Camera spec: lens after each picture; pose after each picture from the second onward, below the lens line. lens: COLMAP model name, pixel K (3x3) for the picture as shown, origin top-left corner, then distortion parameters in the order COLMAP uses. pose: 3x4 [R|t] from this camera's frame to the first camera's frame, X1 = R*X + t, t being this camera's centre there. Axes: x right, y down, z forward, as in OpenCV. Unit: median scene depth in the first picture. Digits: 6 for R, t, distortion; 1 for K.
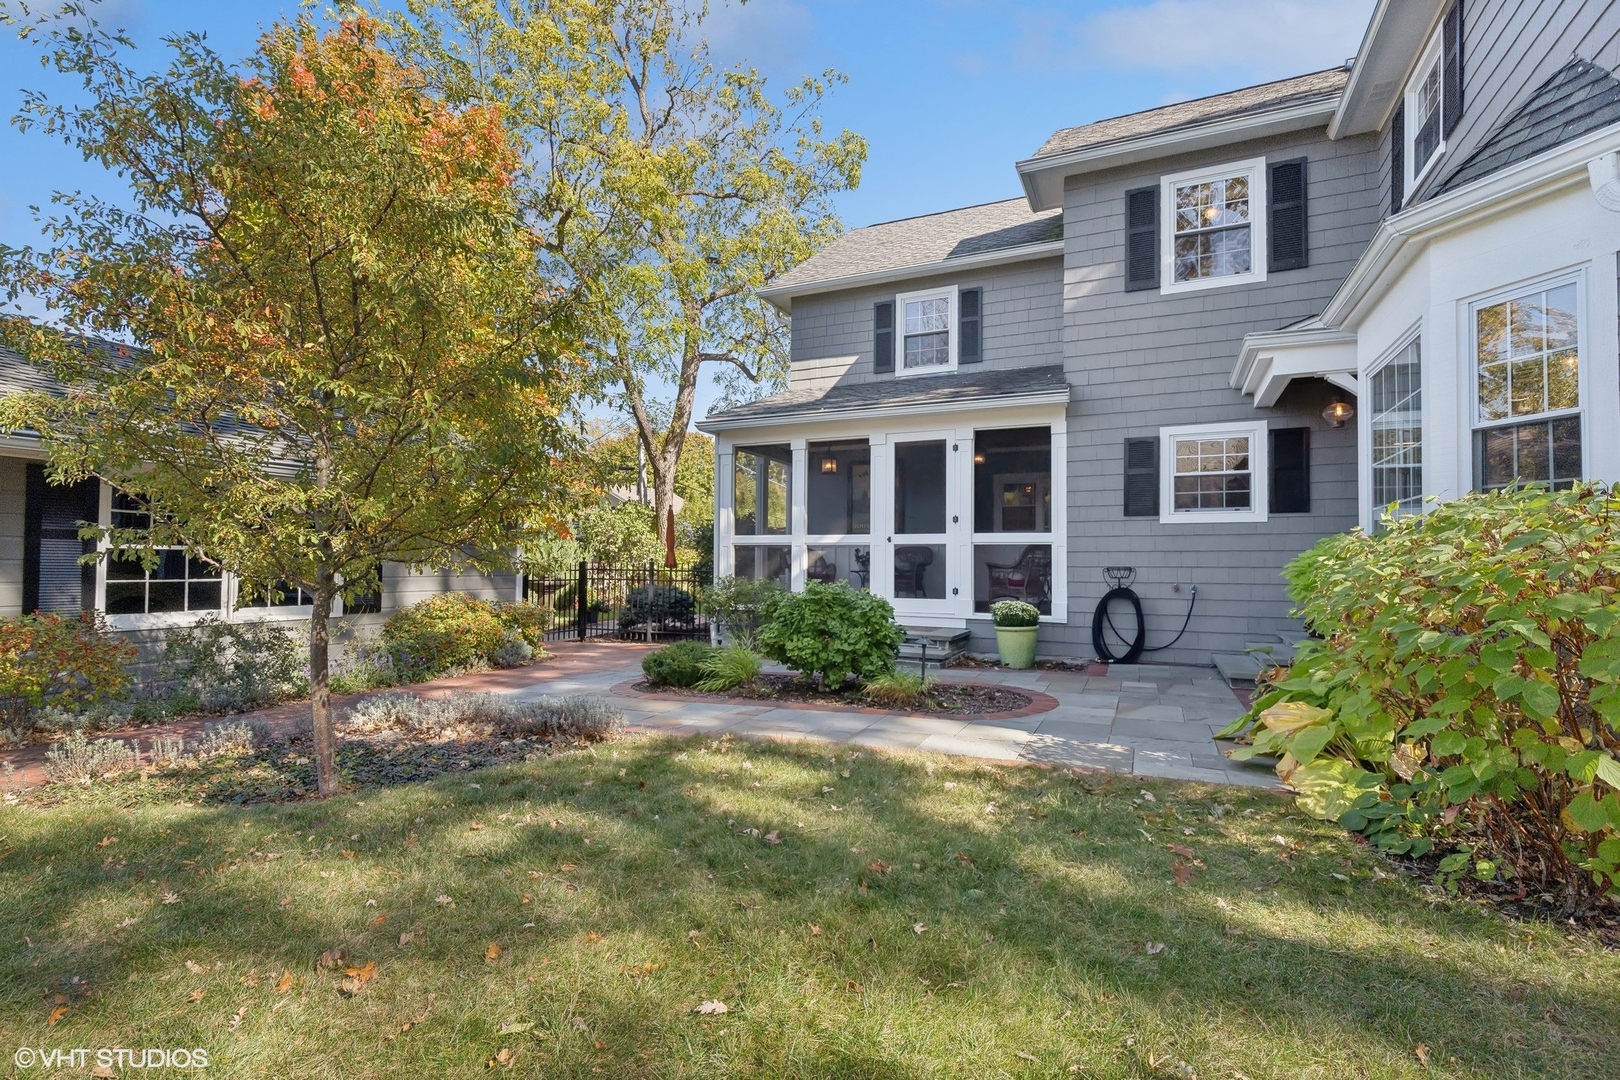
lens RADIAL K [[757.9, 0, 801.1], [0, 757.9, 545.3], [0, 0, 1]] dist [0.000511, -0.000288]
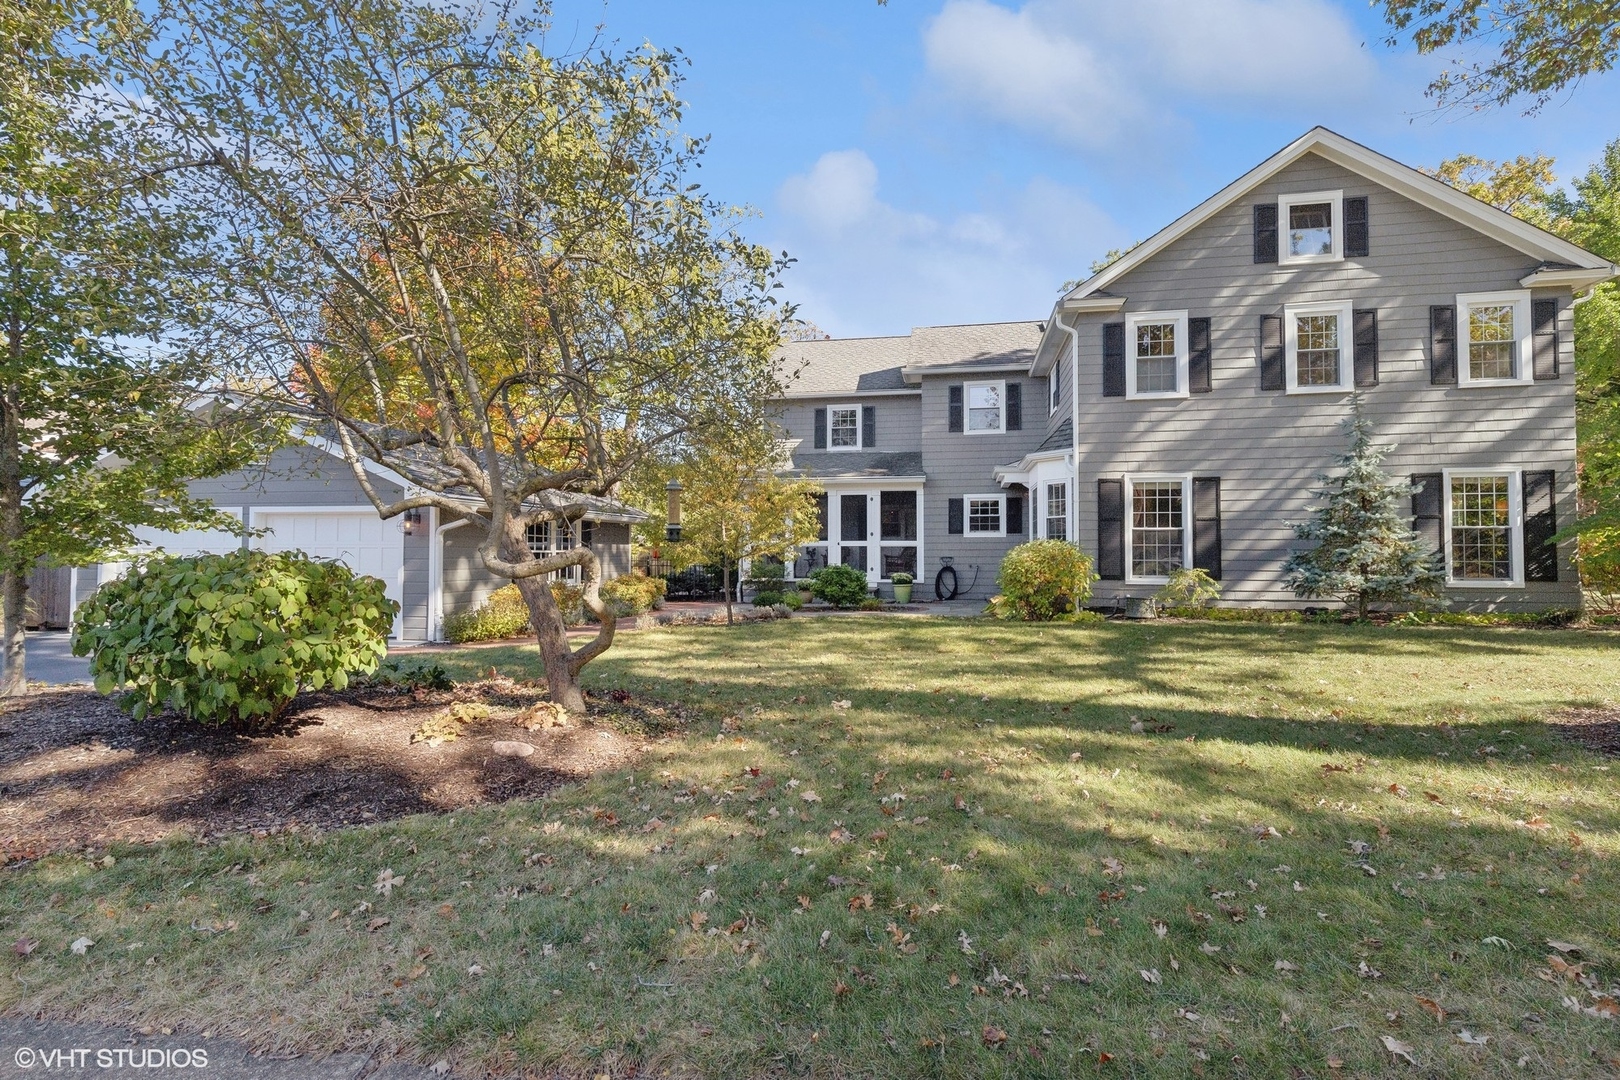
lens RADIAL K [[757.9, 0, 813.9], [0, 757.9, 539.3], [0, 0, 1]] dist [0.000511, -0.000288]
pose [[0.968950, -0.004928, 0.247209, -0.485300], [0.002993, 0.999962, 0.008202, -0.040030], [-0.247240, -0.007208, 0.968927, -1.011044]]
